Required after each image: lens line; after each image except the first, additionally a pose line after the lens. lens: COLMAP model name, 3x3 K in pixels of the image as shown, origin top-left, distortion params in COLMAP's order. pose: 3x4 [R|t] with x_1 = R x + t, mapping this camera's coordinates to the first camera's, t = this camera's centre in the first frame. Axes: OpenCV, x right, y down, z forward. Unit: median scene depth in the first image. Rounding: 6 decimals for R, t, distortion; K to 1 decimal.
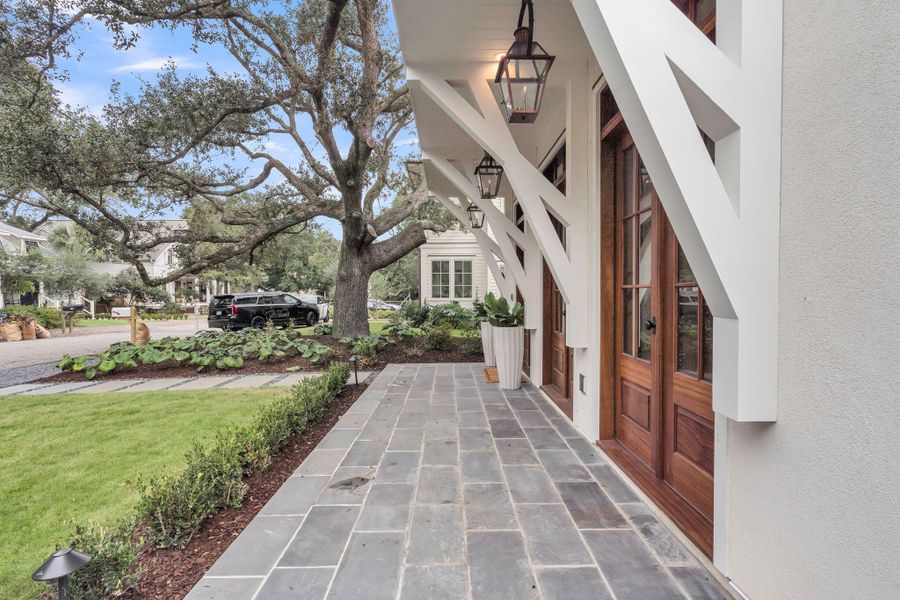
lens RADIAL K [[436.3, 0, 446.2], [0, 436.3, 302.6], [0, 0, 1]] dist [0.000127, -0.000223]
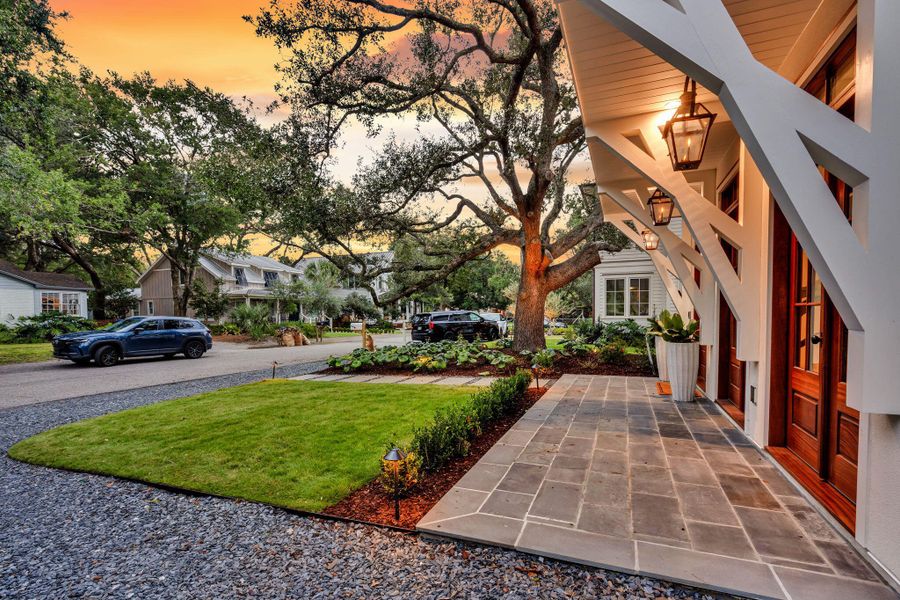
lens RADIAL K [[425.4, 0, 449.5], [0, 425.4, 327.3], [0, 0, 1]] dist [-0.000505, 0.000464]
pose [[0.926604, 0.010141, -0.375902, 0.005572], [-0.004167, 0.999852, 0.016702, 0.002592], [0.376015, -0.013910, 0.926509, -0.134813]]
